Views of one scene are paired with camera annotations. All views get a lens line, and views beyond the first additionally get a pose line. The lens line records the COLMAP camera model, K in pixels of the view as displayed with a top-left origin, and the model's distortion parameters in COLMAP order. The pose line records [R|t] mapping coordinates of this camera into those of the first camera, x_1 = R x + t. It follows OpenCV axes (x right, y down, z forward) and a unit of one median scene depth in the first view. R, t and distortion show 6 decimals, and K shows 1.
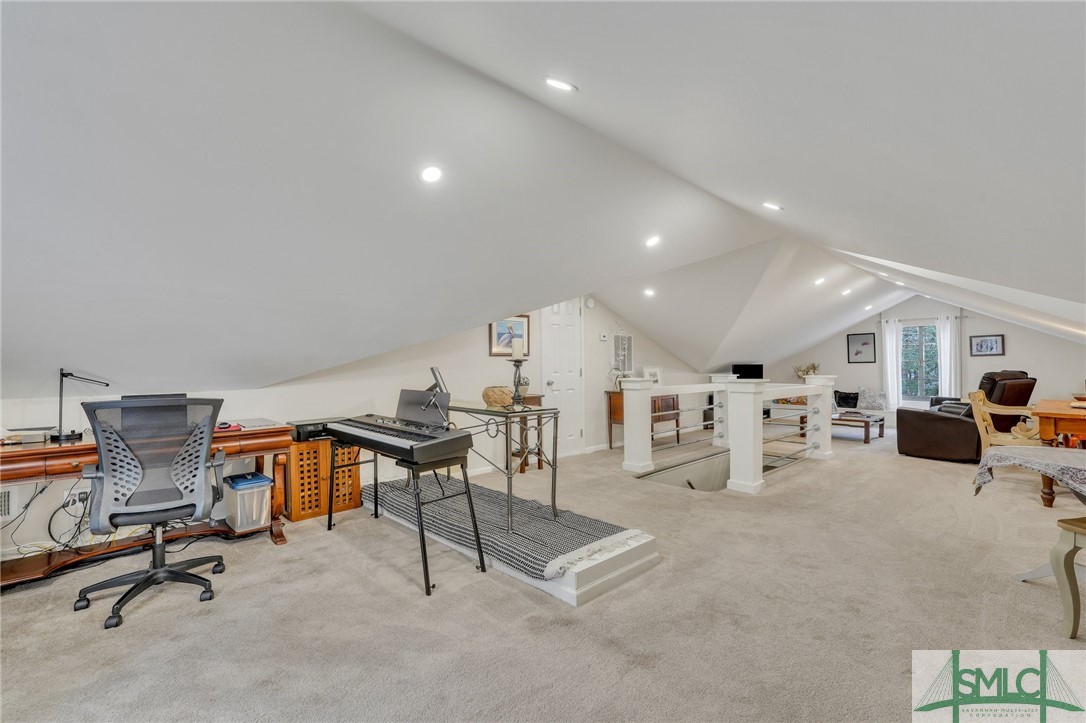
lens RADIAL K [[478.0, 0, 543.0], [0, 478.0, 361.5], [0, 0, 1]] dist [-0.001135, 0.000644]
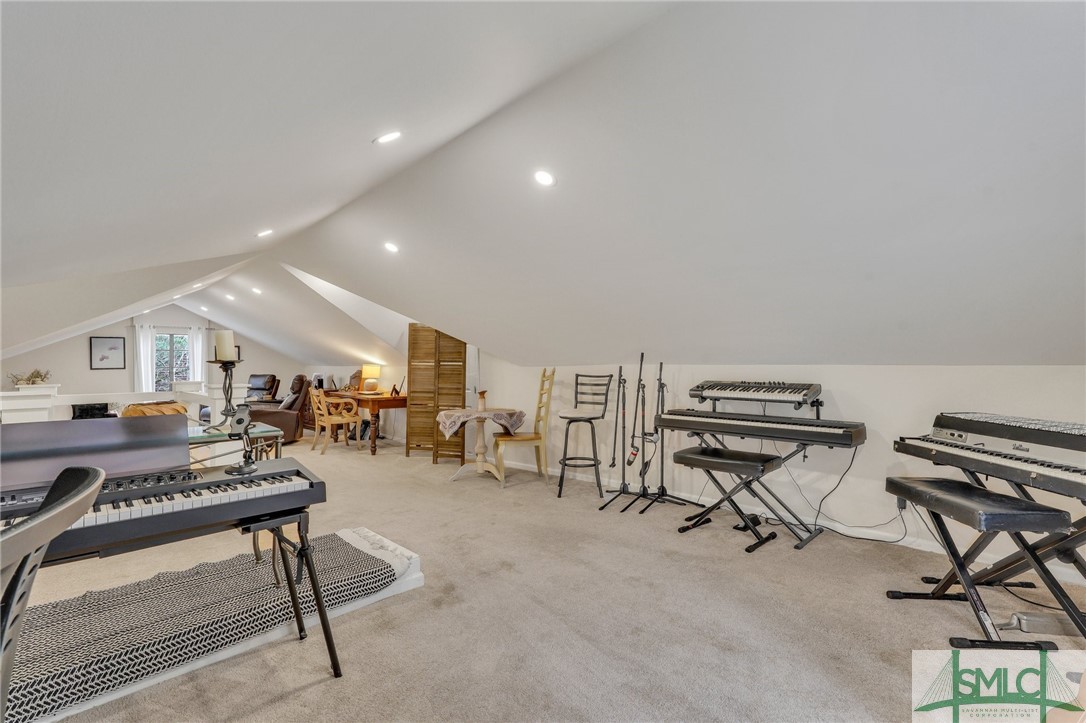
lens RADIAL K [[478.0, 0, 543.0], [0, 478.0, 361.5], [0, 0, 1]] dist [-0.001135, 0.000644]
pose [[0.016913, 0.012665, 0.999777, -0.519413], [0.002175, 0.999917, -0.012703, 0.004025], [-0.999855, 0.002389, 0.016884, 0.350180]]
